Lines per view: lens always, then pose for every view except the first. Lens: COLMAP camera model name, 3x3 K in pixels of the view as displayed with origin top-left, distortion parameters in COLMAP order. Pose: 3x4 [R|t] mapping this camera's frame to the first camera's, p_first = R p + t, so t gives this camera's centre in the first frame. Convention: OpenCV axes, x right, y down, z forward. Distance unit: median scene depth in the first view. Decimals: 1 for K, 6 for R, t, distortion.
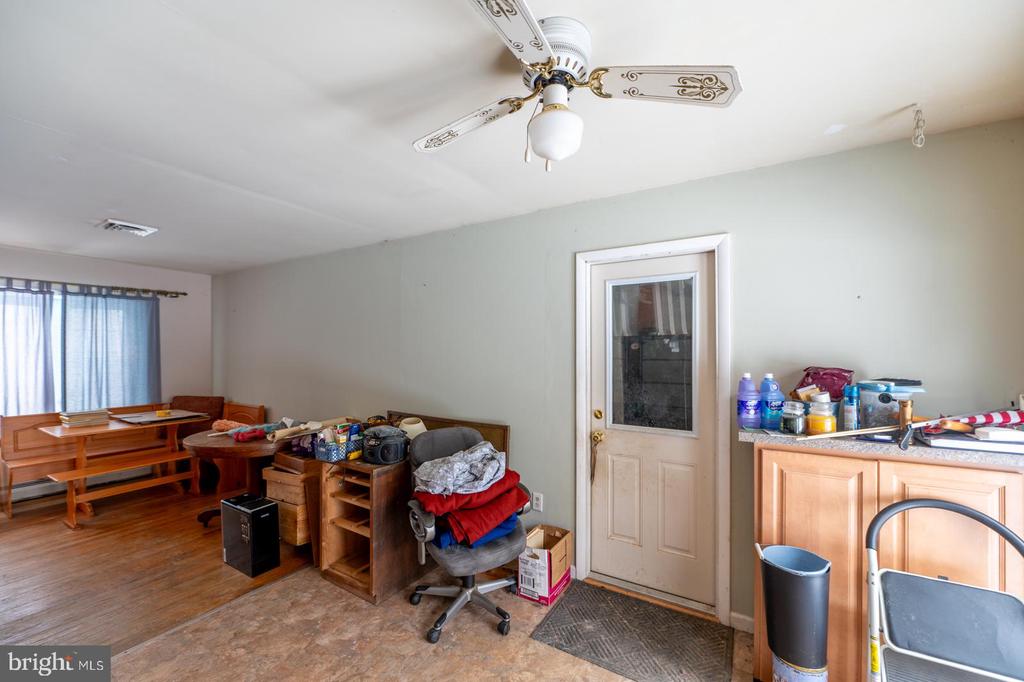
lens RADIAL K [[407.6, 0, 514.4], [0, 407.6, 347.3], [0, 0, 1]] dist [-0.006612, -0.001270]
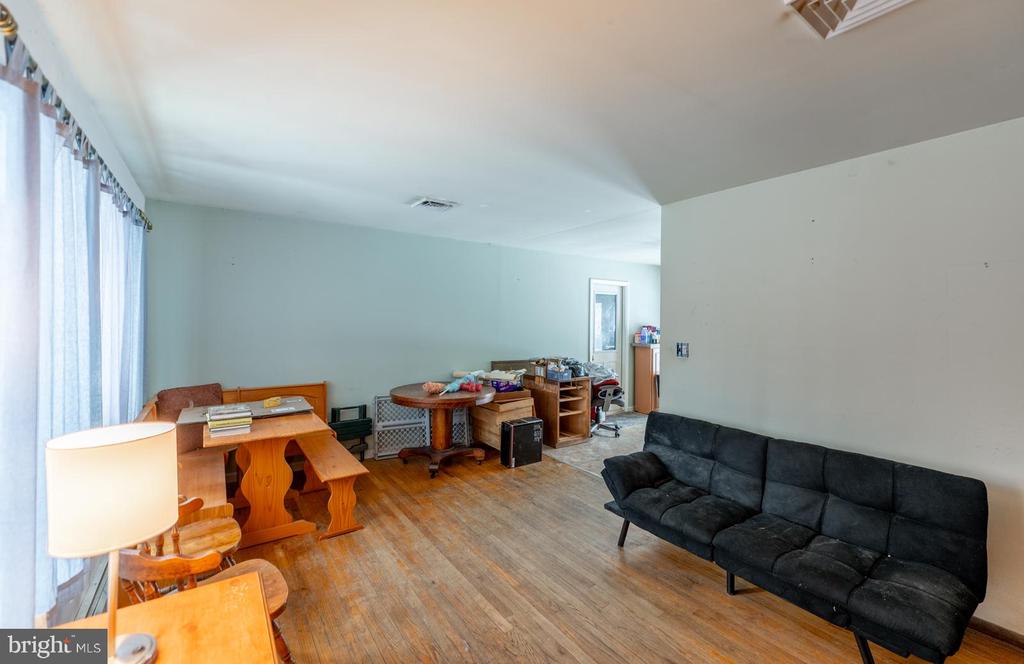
lens RADIAL K [[422.5, 0, 515.0], [0, 422.5, 327.0], [0, 0, 1]] dist [-0.001545, -0.000094]
pose [[0.395850, -0.009171, 0.918269, -2.219664], [-0.013083, 0.999792, 0.015626, 0.010372], [-0.918222, -0.018200, 0.395648, 0.441410]]
